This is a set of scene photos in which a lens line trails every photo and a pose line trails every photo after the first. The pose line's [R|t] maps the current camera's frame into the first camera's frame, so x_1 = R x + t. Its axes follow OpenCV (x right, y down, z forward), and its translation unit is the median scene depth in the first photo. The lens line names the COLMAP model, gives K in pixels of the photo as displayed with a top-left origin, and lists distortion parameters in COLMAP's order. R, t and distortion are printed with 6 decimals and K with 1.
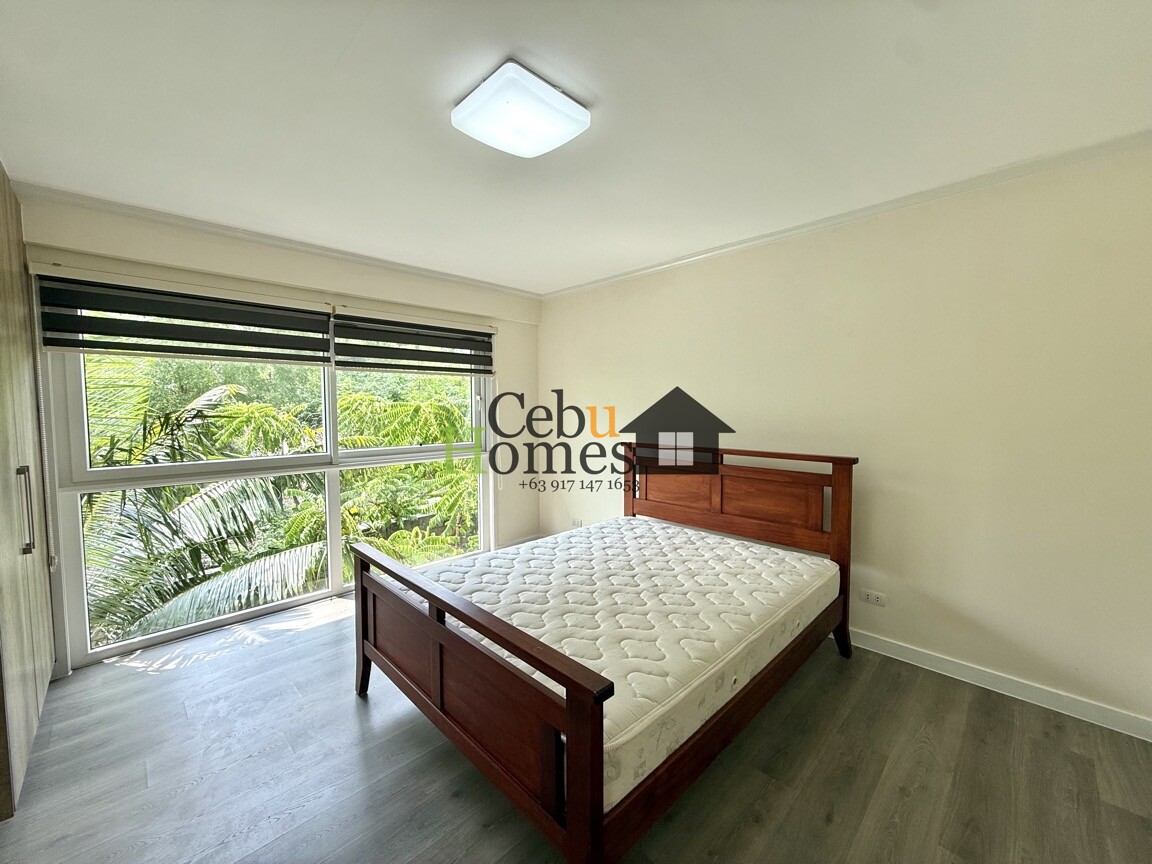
lens RADIAL K [[458.8, 0, 575.8], [0, 458.8, 430.6], [0, 0, 1]] dist [-0.000898, -0.000569]
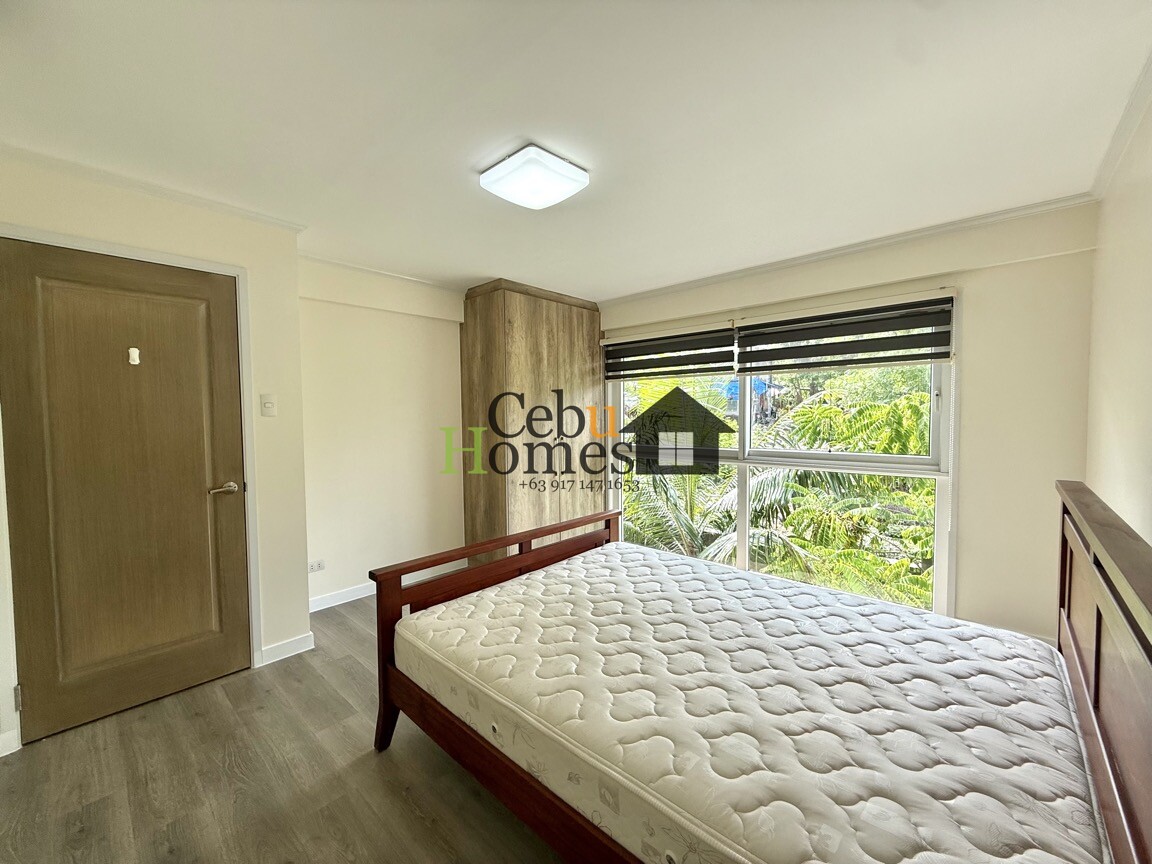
lens RADIAL K [[458.8, 0, 575.0], [0, 458.8, 436.6], [0, 0, 1]] dist [-0.000898, -0.000569]
pose [[0.060444, 0.057504, -0.996514, 0.546601], [-0.035968, 0.997816, 0.055397, -0.029326], [0.997523, 0.032494, 0.062380, 0.486866]]
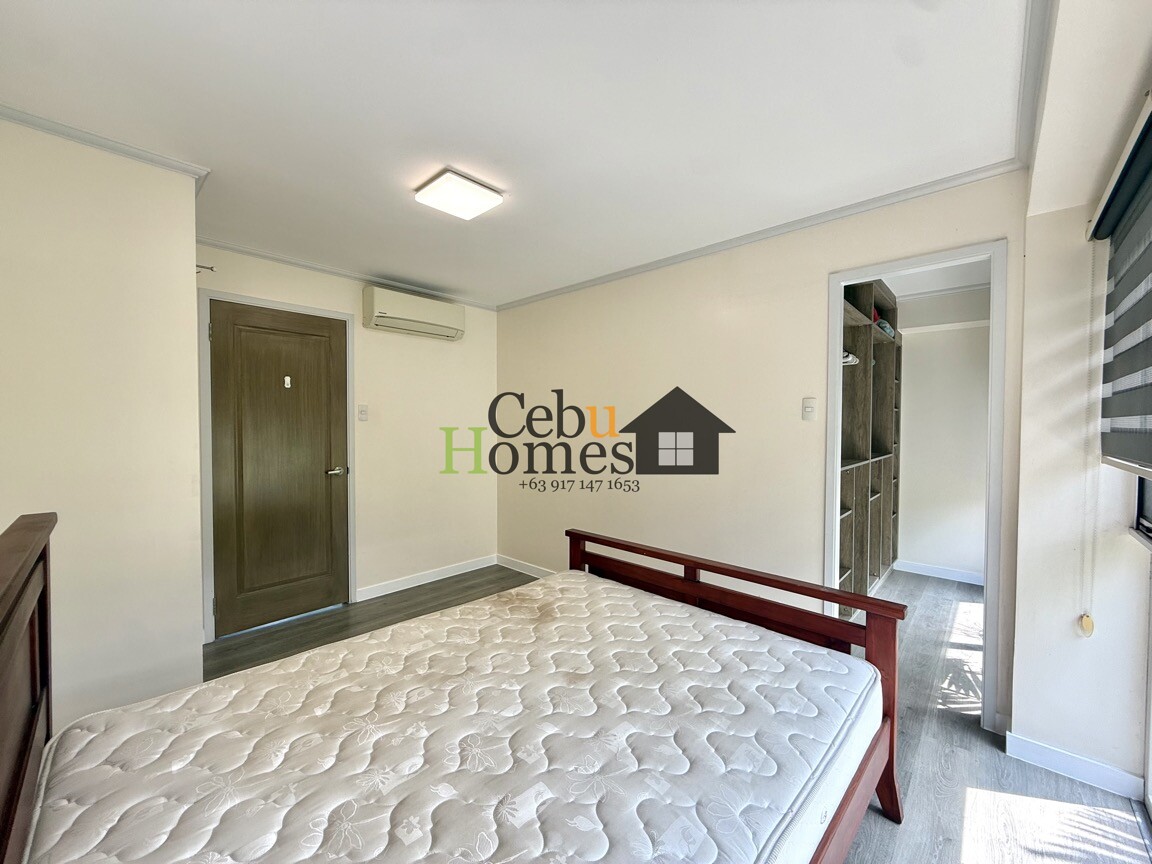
lens RADIAL K [[458.8, 0, 569.6], [0, 458.8, 431.5], [0, 0, 1]] dist [-0.000898, -0.000569]
pose [[-0.999749, 0.012277, -0.018738, -0.664094], [0.010942, 0.997503, 0.069771, -0.070756], [0.019547, 0.069549, -0.997387, 1.752706]]
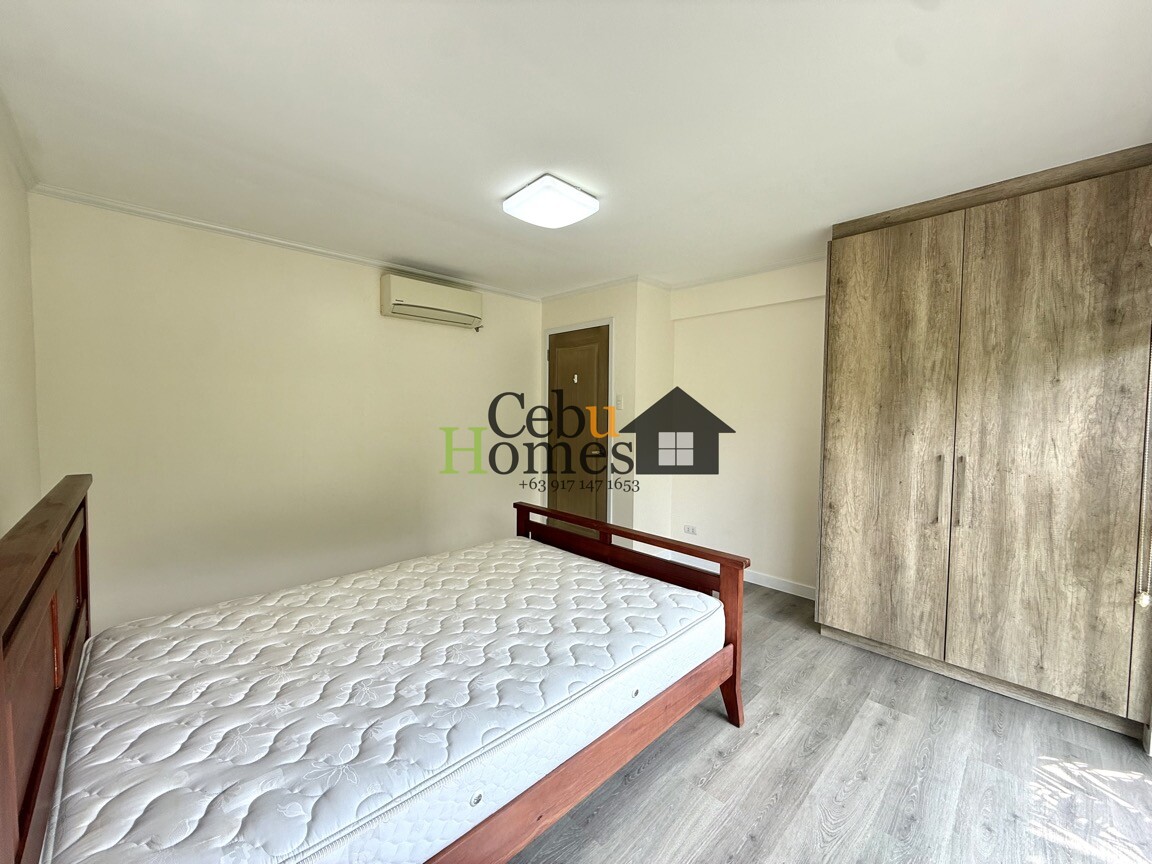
lens RADIAL K [[458.8, 0, 581.3], [0, 458.8, 429.8], [0, 0, 1]] dist [-0.000898, -0.000569]
pose [[-0.999946, -0.001256, -0.010269, -0.937527], [-0.002146, 0.996193, 0.087153, -0.081998], [0.010120, 0.087171, -0.996142, 2.041516]]
